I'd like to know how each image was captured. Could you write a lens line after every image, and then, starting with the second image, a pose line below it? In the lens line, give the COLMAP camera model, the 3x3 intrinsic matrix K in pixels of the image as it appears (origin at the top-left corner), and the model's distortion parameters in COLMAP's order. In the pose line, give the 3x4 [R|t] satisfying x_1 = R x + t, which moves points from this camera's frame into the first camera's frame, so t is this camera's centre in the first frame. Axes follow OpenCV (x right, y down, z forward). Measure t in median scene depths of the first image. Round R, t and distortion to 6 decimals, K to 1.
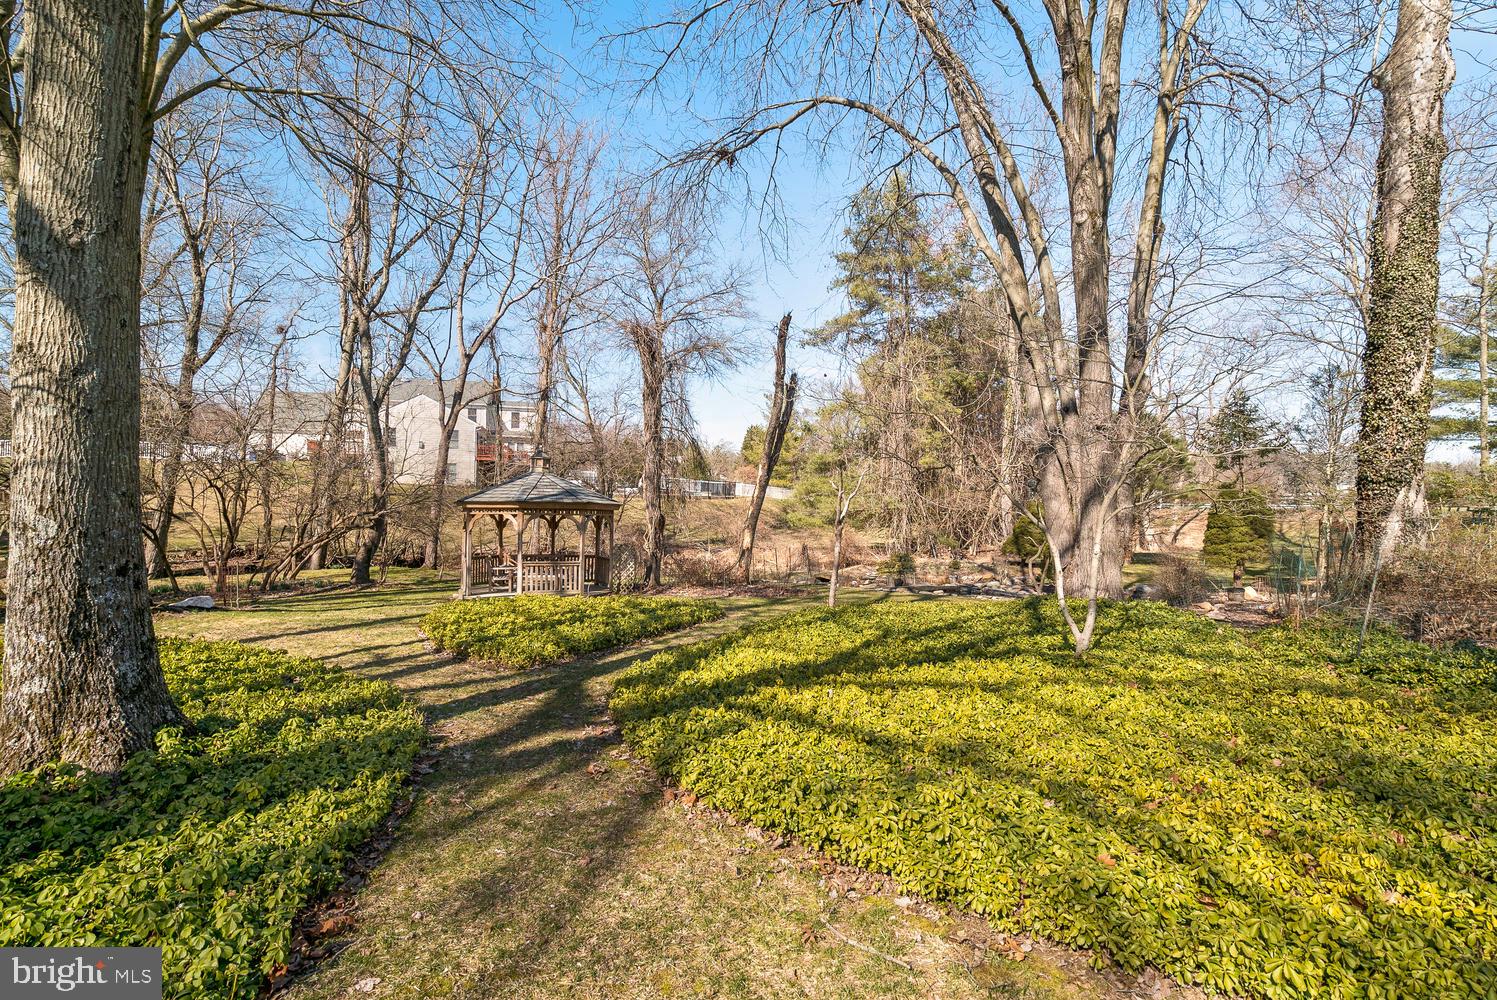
lens RADIAL K [[688.6, 0, 744.7], [0, 688.6, 530.7], [0, 0, 1]] dist [-0.001828, -0.000036]
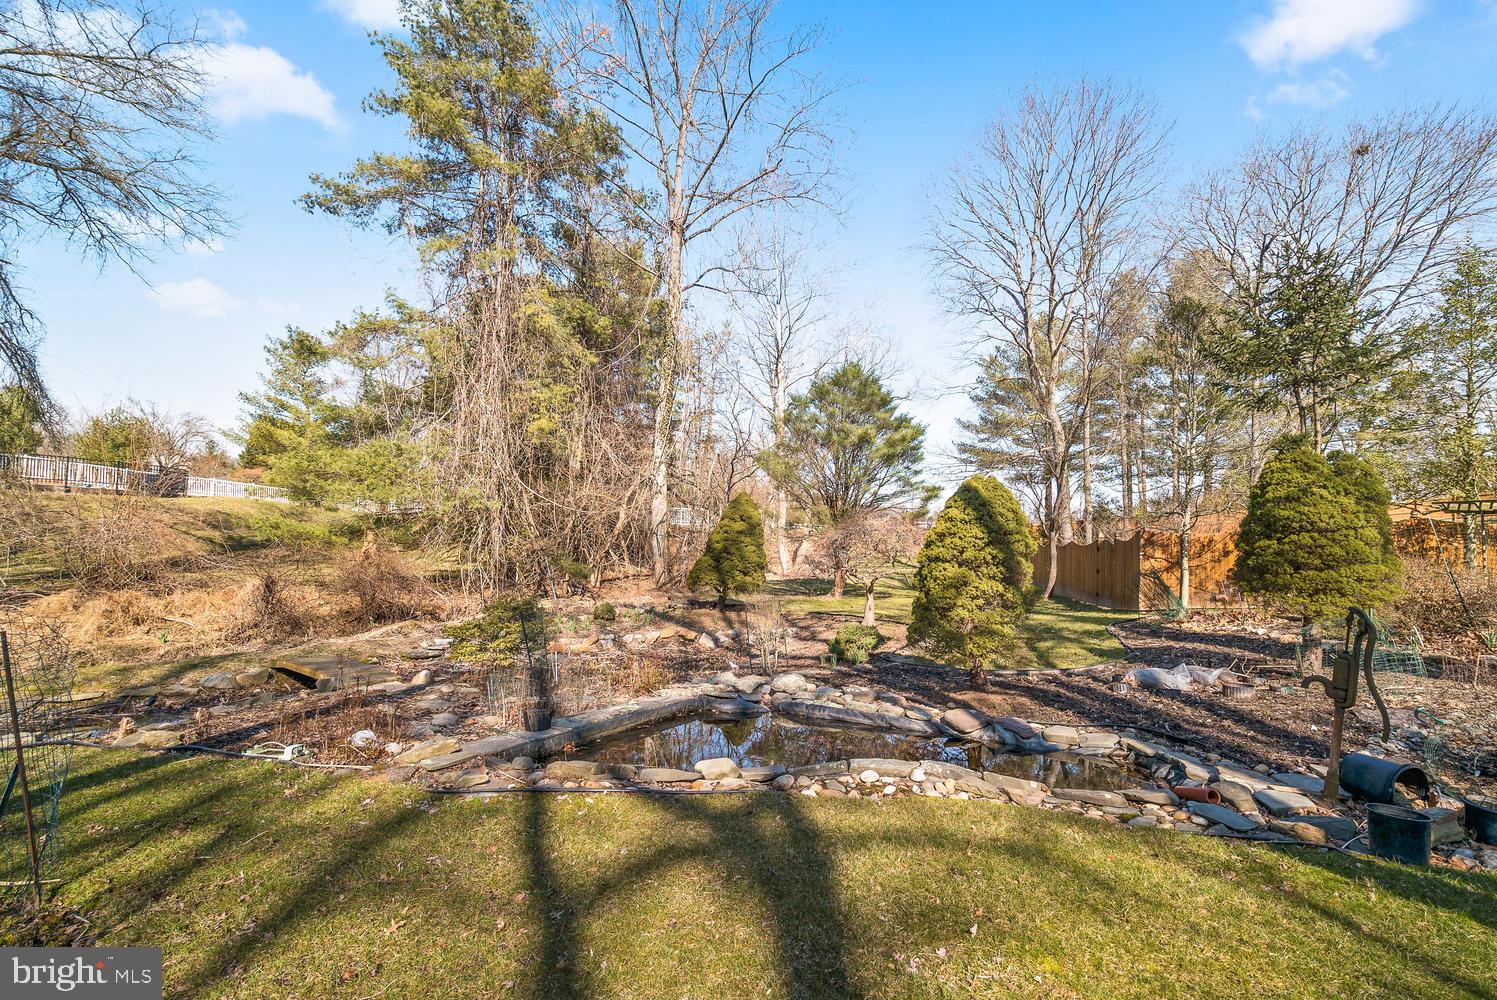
lens RADIAL K [[626.4, 0, 750.5], [0, 626.4, 506.0], [0, 0, 1]] dist [0.000270, 0.000099]
pose [[0.799888, 0.048126, 0.598216, 0.084171], [-0.000213, 0.996802, -0.079907, 0.005608], [-0.600149, 0.063789, 0.797341, 0.441594]]
